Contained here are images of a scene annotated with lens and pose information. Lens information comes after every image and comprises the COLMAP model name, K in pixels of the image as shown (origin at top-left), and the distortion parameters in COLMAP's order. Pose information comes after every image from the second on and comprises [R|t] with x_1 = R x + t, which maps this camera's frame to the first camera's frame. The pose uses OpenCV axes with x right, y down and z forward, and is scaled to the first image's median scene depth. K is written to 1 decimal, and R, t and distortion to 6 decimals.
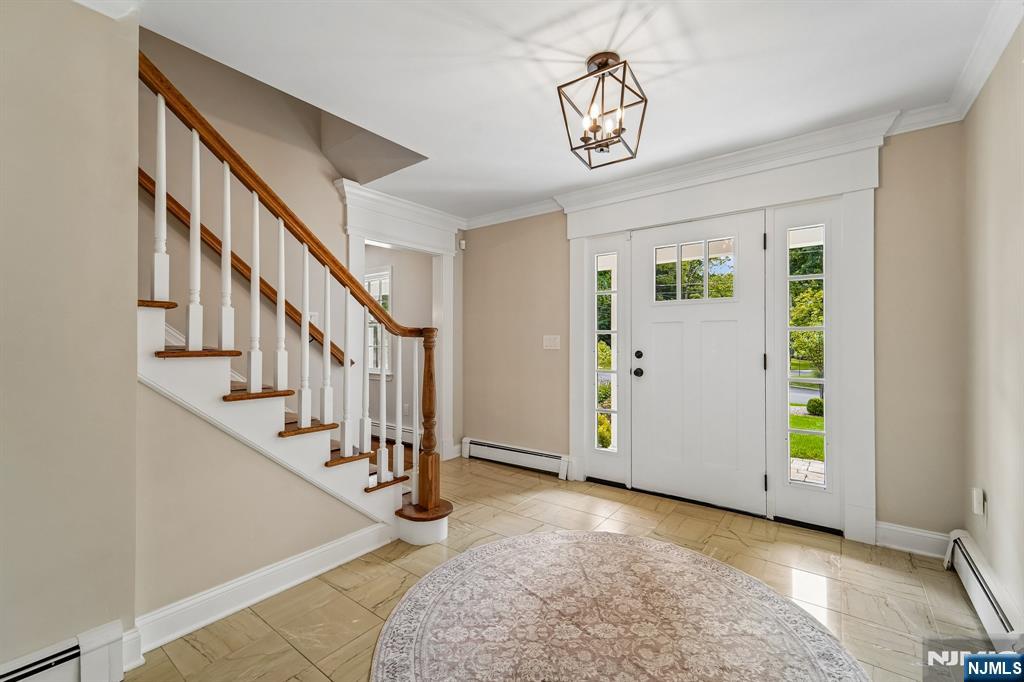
lens RADIAL K [[422.7, 0, 511.7], [0, 422.7, 338.4], [0, 0, 1]] dist [-0.011515, -0.001635]
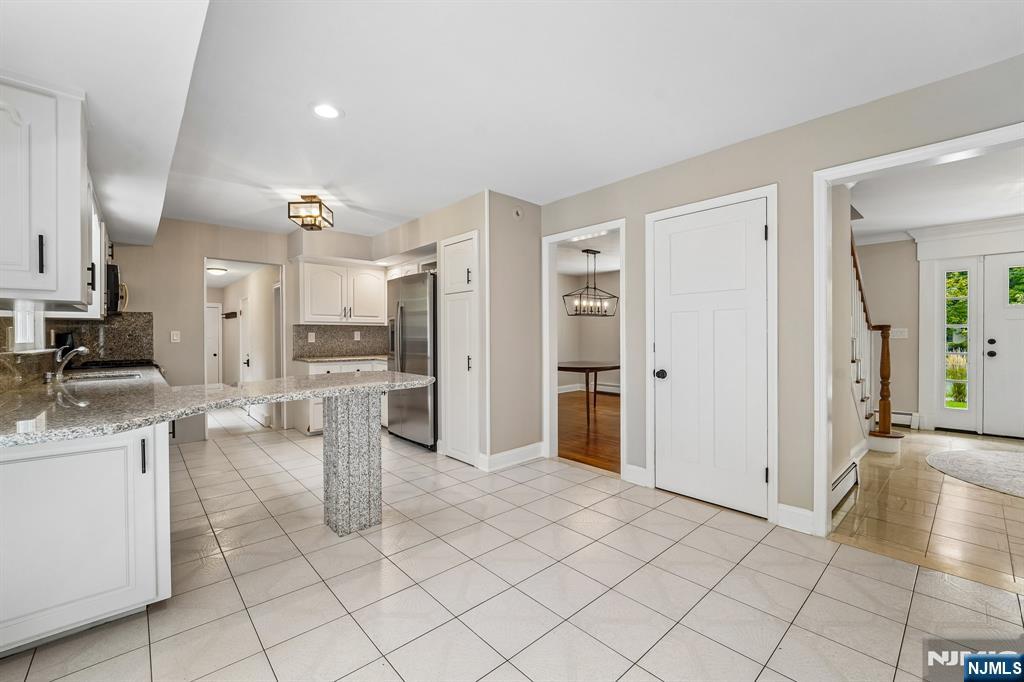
lens RADIAL K [[422.7, 0, 513.6], [0, 422.7, 338.8], [0, 0, 1]] dist [-0.011515, -0.001635]
pose [[0.984319, -0.001786, -0.176390, -0.986693], [0.004933, 0.999836, 0.017405, -0.003619], [0.176330, -0.018003, 0.984166, -0.638964]]
